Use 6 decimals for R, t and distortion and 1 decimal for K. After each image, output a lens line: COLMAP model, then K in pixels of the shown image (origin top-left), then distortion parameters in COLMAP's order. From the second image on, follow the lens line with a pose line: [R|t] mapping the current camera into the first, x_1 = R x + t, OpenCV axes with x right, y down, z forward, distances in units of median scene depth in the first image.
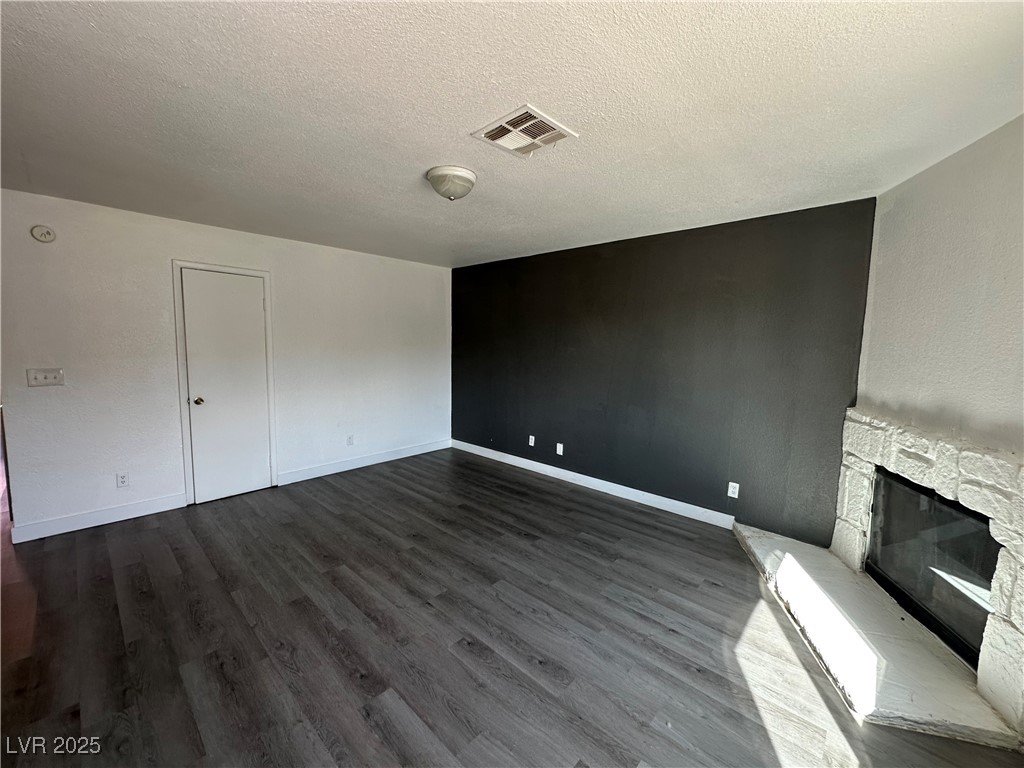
lens RADIAL K [[408.1, 0, 512.0], [0, 408.1, 384.0], [0, 0, 1]] dist [-0.003490, -0.000012]
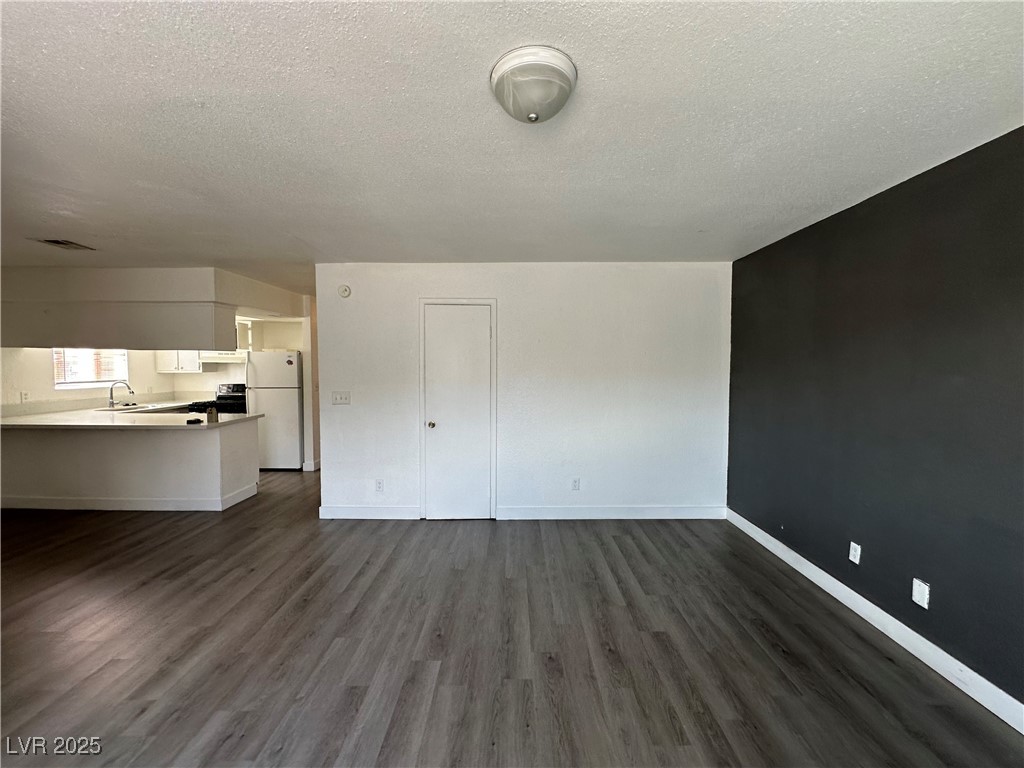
lens RADIAL K [[408.1, 0, 512.0], [0, 408.1, 384.0], [0, 0, 1]] dist [-0.003490, -0.000012]
pose [[0.676878, 0.015578, -0.735931, 0.188821], [-0.062147, 0.997416, -0.036048, -0.043590], [0.733467, 0.070136, 0.676097, 0.451007]]
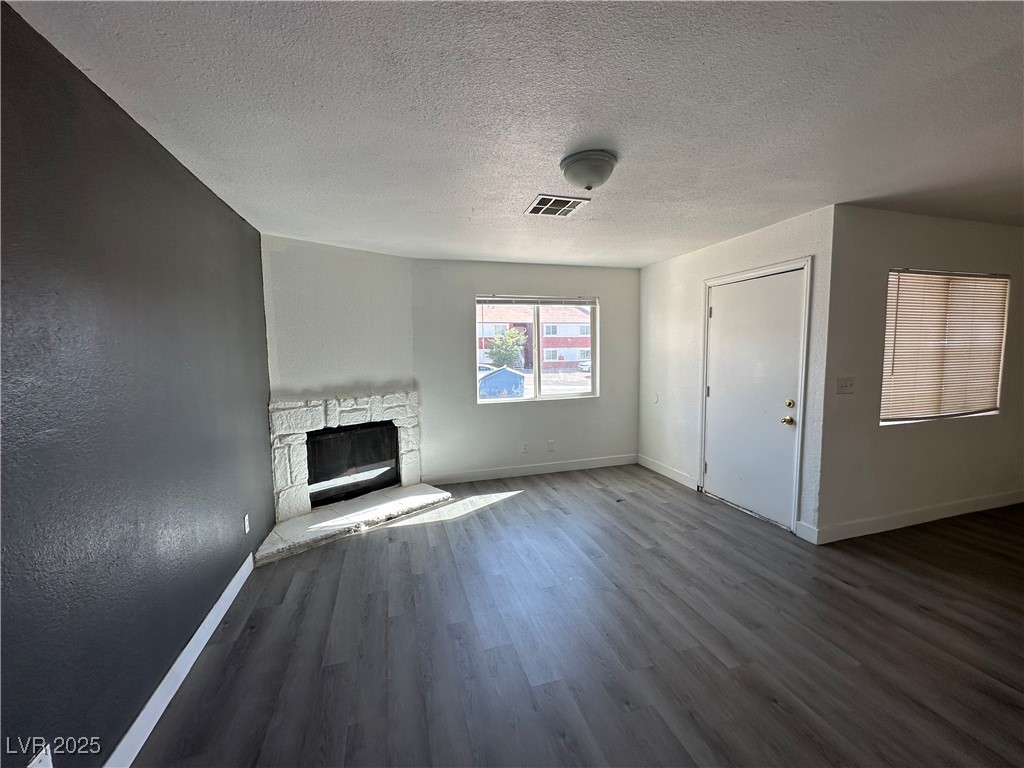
lens RADIAL K [[408.1, 0, 512.0], [0, 408.1, 384.0], [0, 0, 1]] dist [-0.003490, -0.000012]
pose [[-0.861578, -0.048817, 0.505273, -0.345596], [0.050415, 0.982215, 0.180864, -0.150575], [-0.505116, 0.181301, -0.843794, 1.392622]]
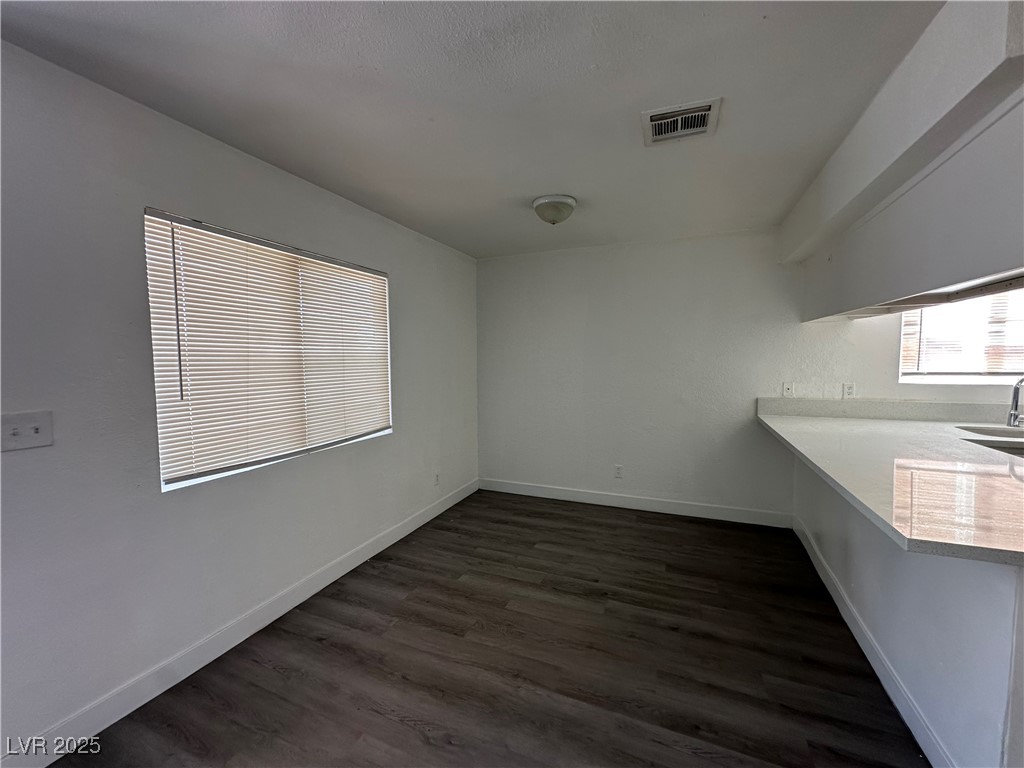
lens RADIAL K [[408.1, 0, 512.0], [0, 408.1, 384.0], [0, 0, 1]] dist [-0.003490, -0.000012]
pose [[-0.939879, 0.013605, -0.341235, -0.862555], [-0.040554, 0.987690, 0.151078, -0.075811], [0.339090, 0.155834, -0.927757, 0.790253]]
